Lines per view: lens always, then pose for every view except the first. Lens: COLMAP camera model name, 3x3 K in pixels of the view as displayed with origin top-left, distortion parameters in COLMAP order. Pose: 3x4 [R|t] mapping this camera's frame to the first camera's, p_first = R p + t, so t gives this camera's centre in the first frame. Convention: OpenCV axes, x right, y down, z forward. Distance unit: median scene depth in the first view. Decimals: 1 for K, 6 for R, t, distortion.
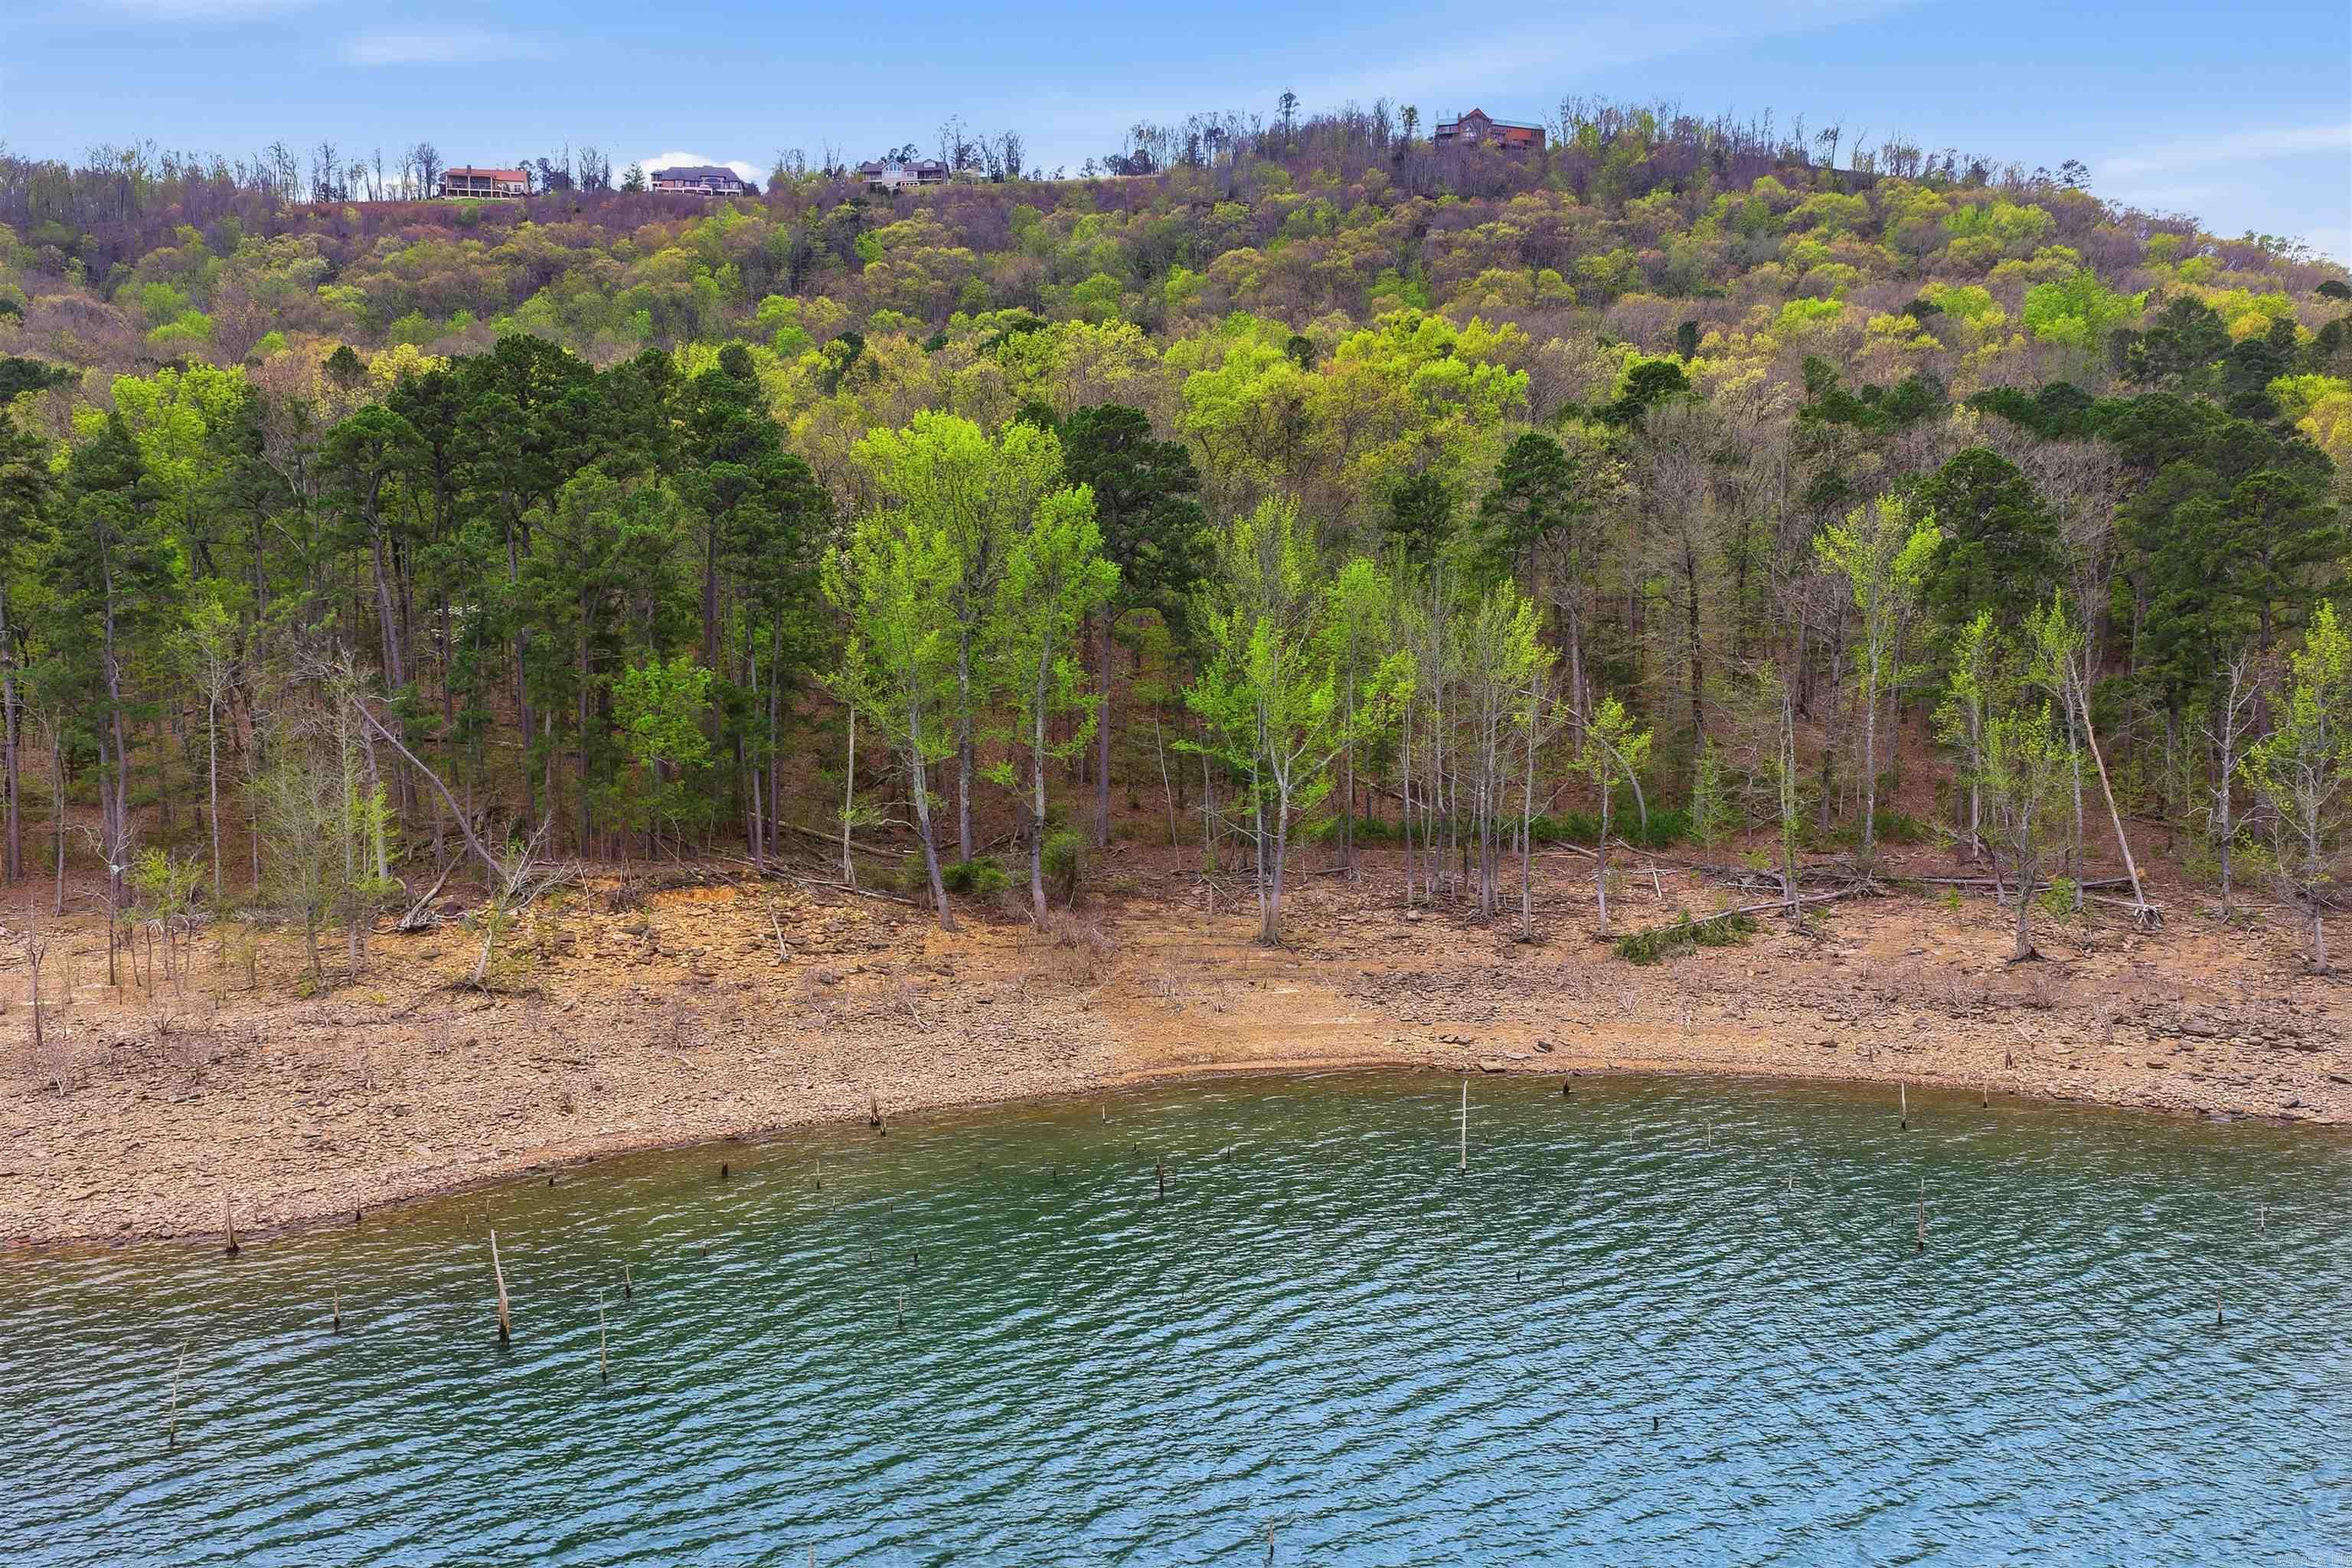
lens RADIAL K [[1944.2, 0, 1181.7], [0, 1944.2, 786.0], [0, 0, 1]] dist [-0.010824, 0.031833]
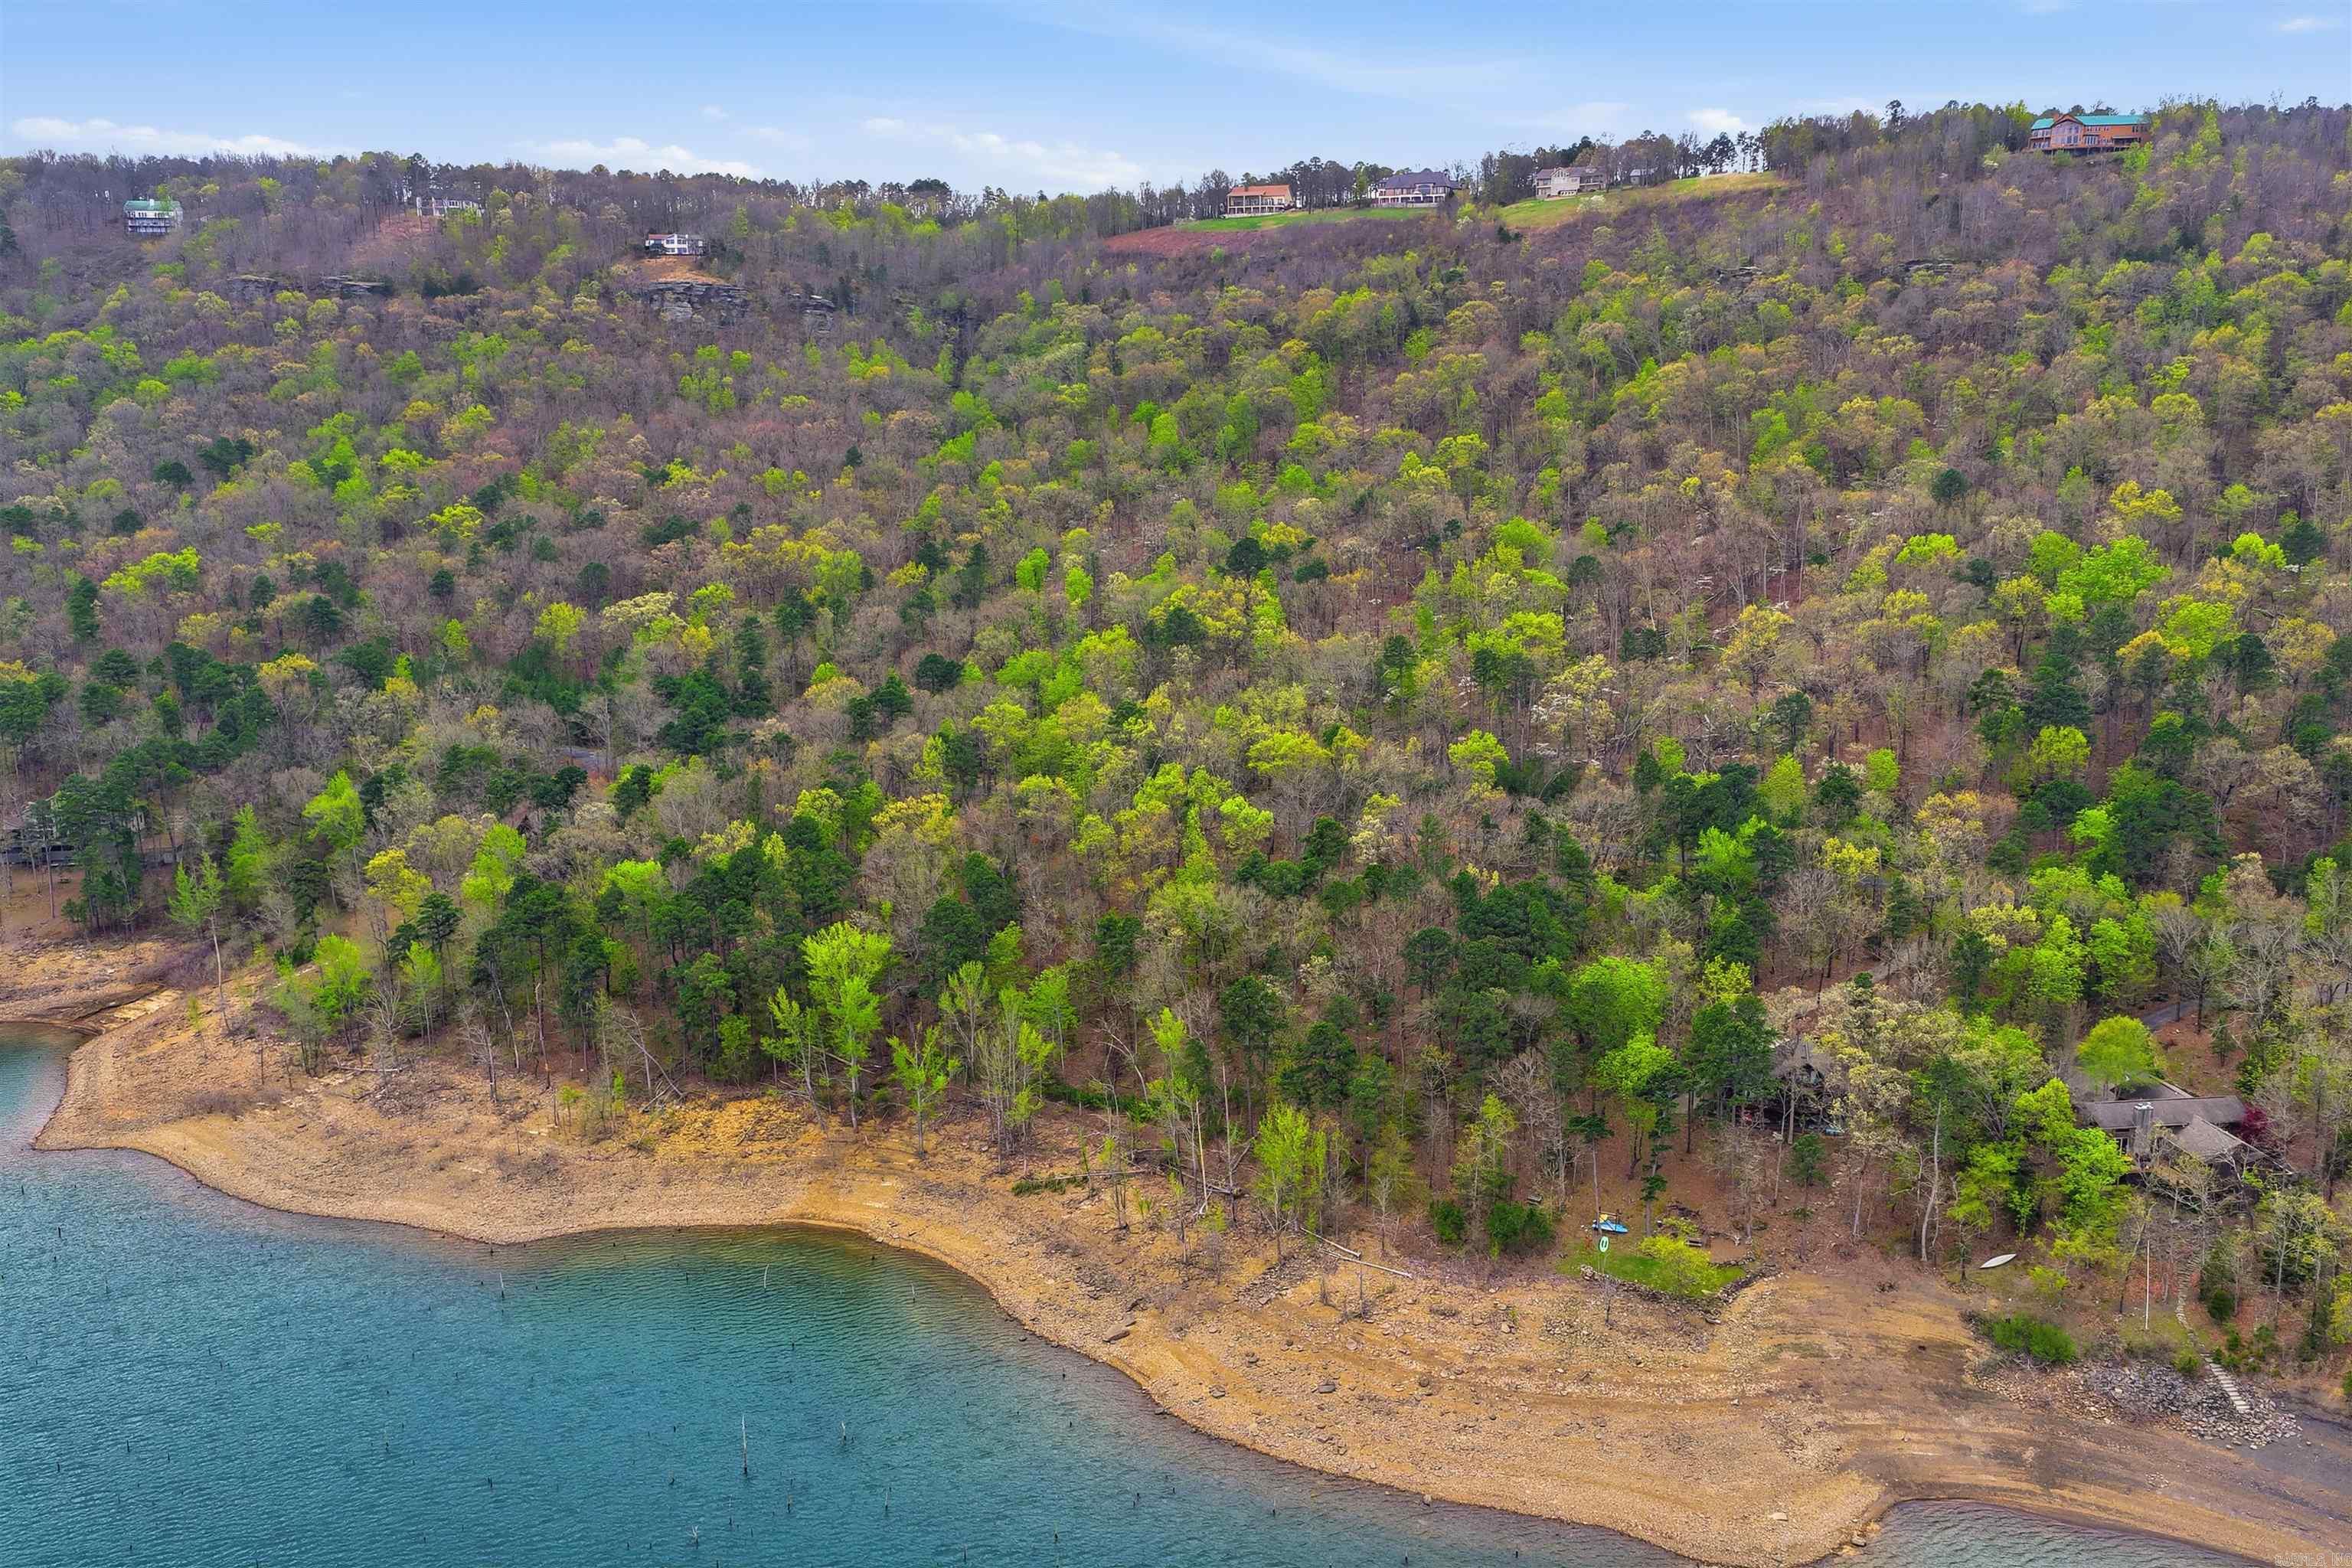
lens RADIAL K [[1944.2, 0, 1180.2], [0, 1944.2, 770.6], [0, 0, 1]] dist [-0.010824, 0.031833]
pose [[0.867359, 0.095139, -0.488506, 1.604475], [-0.021412, 0.987783, 0.154358, -0.854885], [0.497223, -0.123423, 0.858799, -1.029601]]
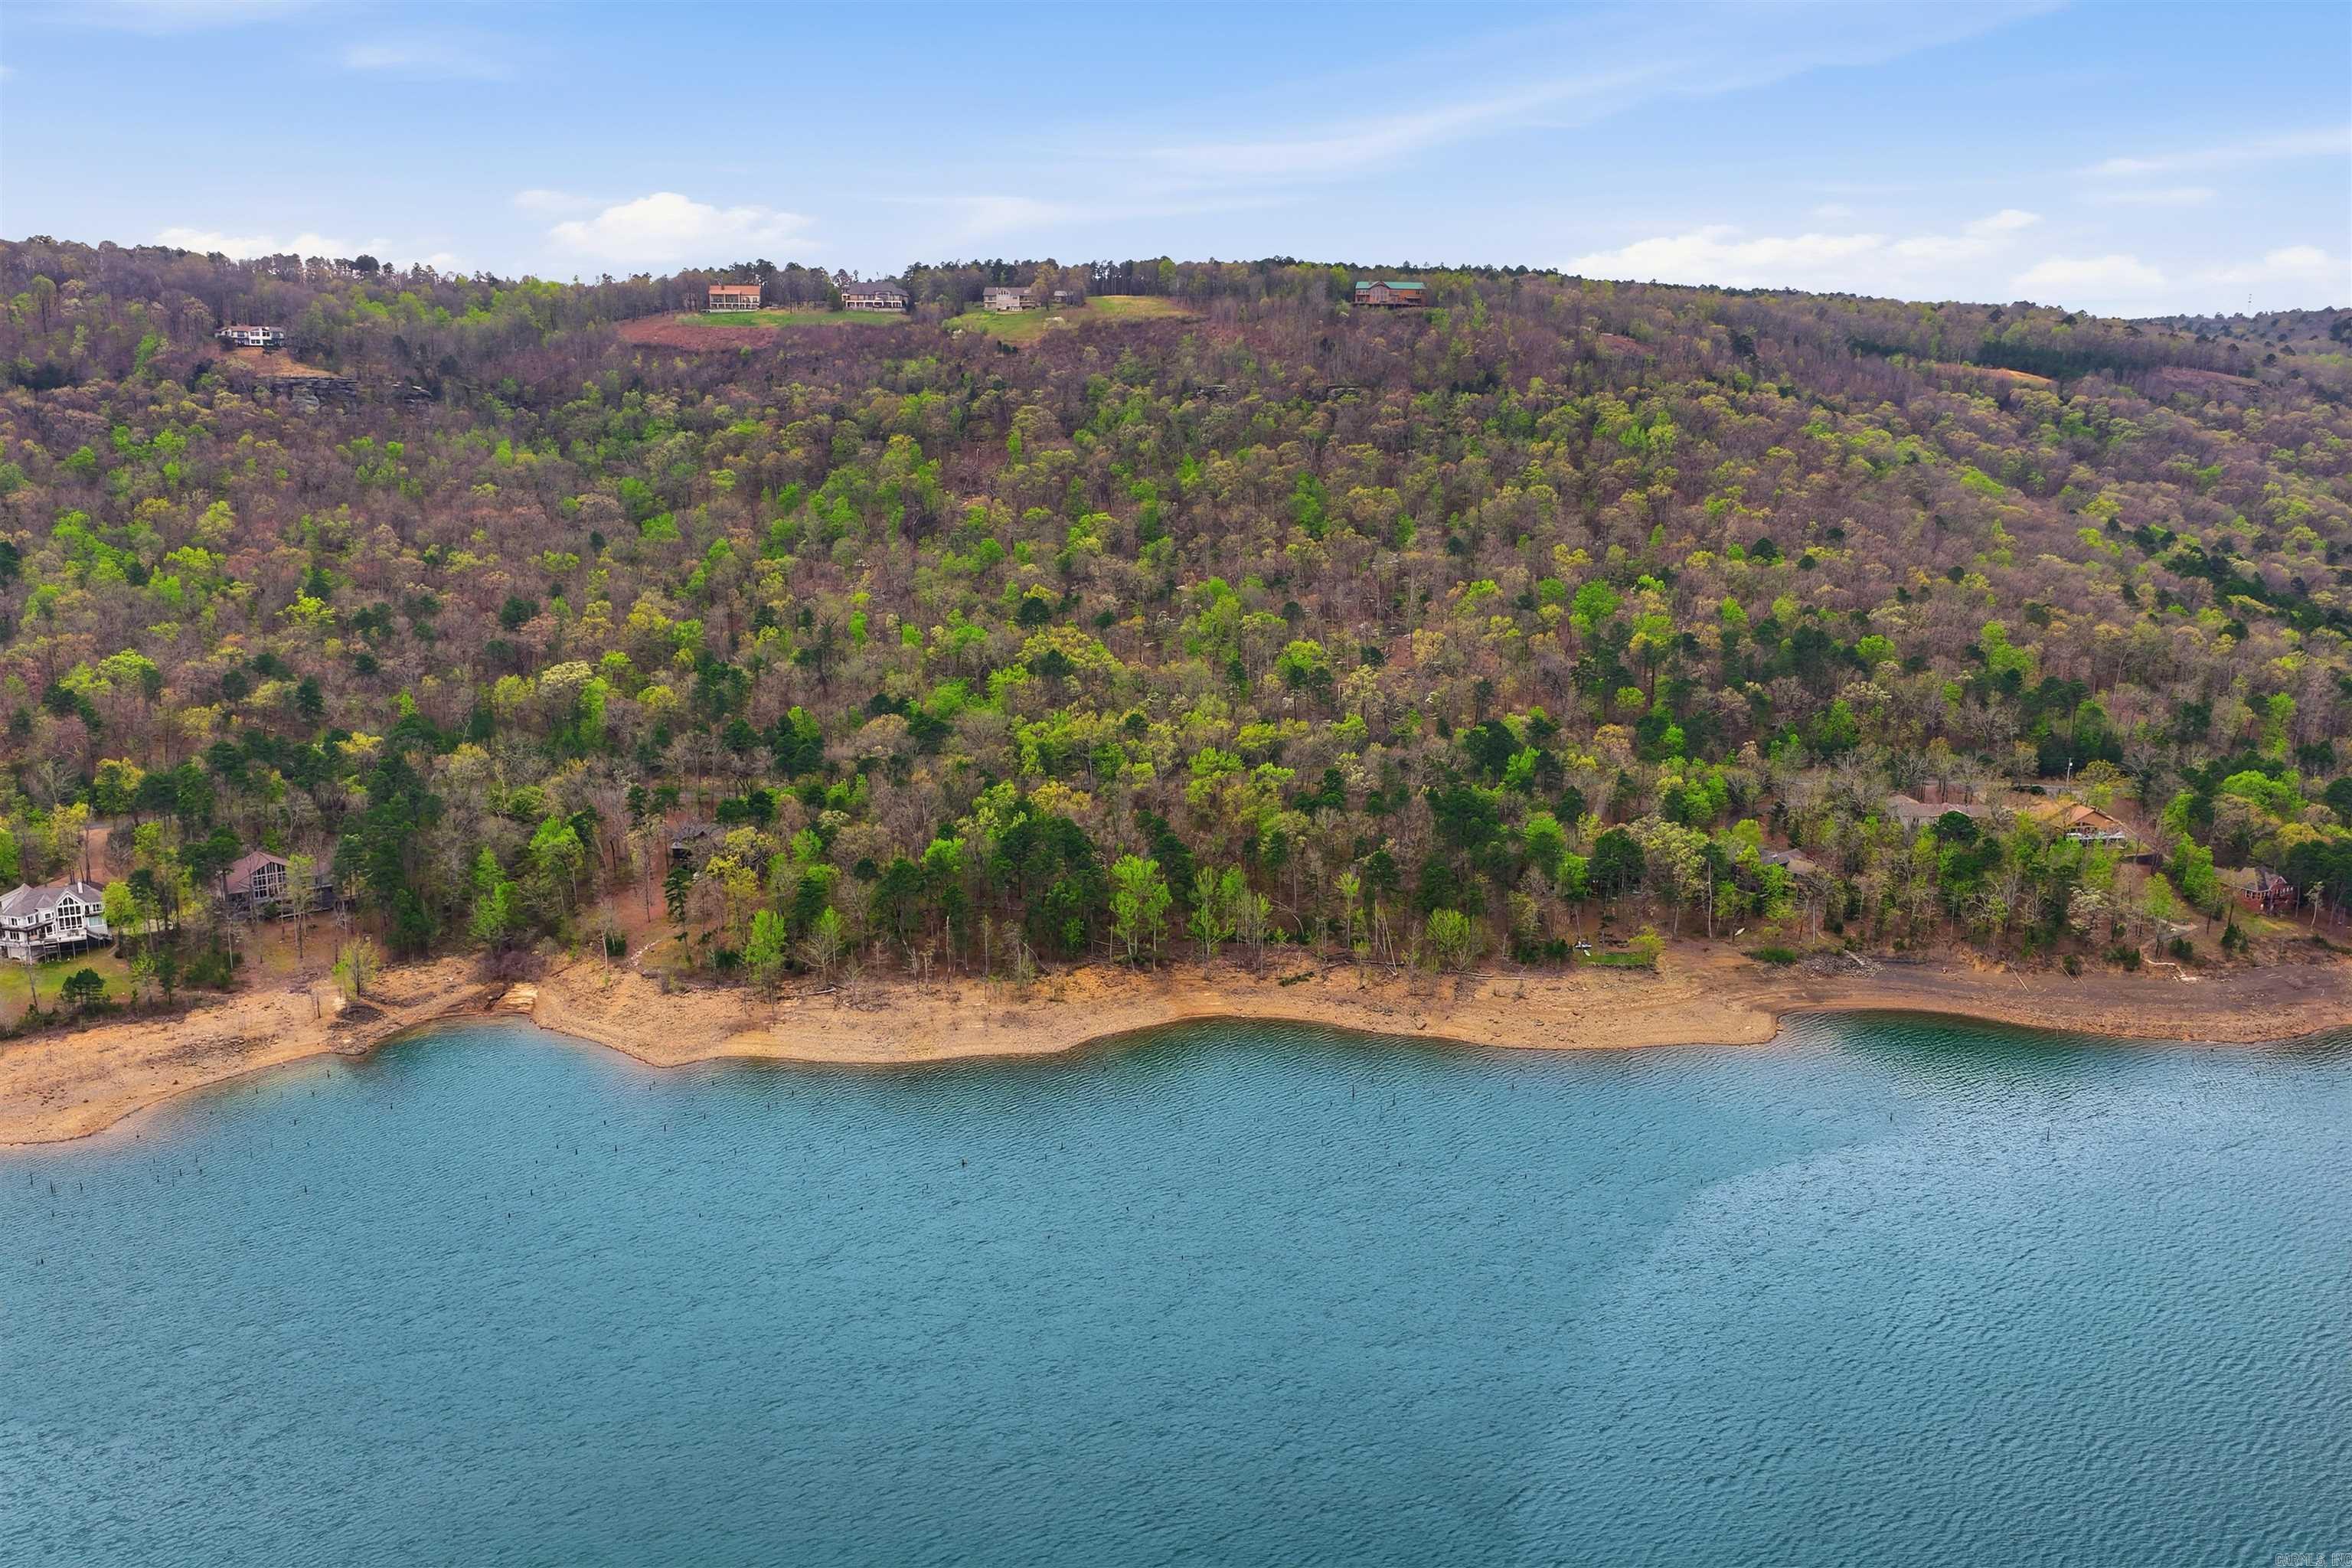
lens RADIAL K [[1944.2, 0, 1183.0], [0, 1944.2, 786.7], [0, 0, 1]] dist [-0.010824, 0.031833]
pose [[0.999970, 0.005193, -0.005731, 0.016499], [-0.004217, 0.987301, 0.158808, -1.102353], [0.006482, -0.158779, 0.987293, -3.476294]]
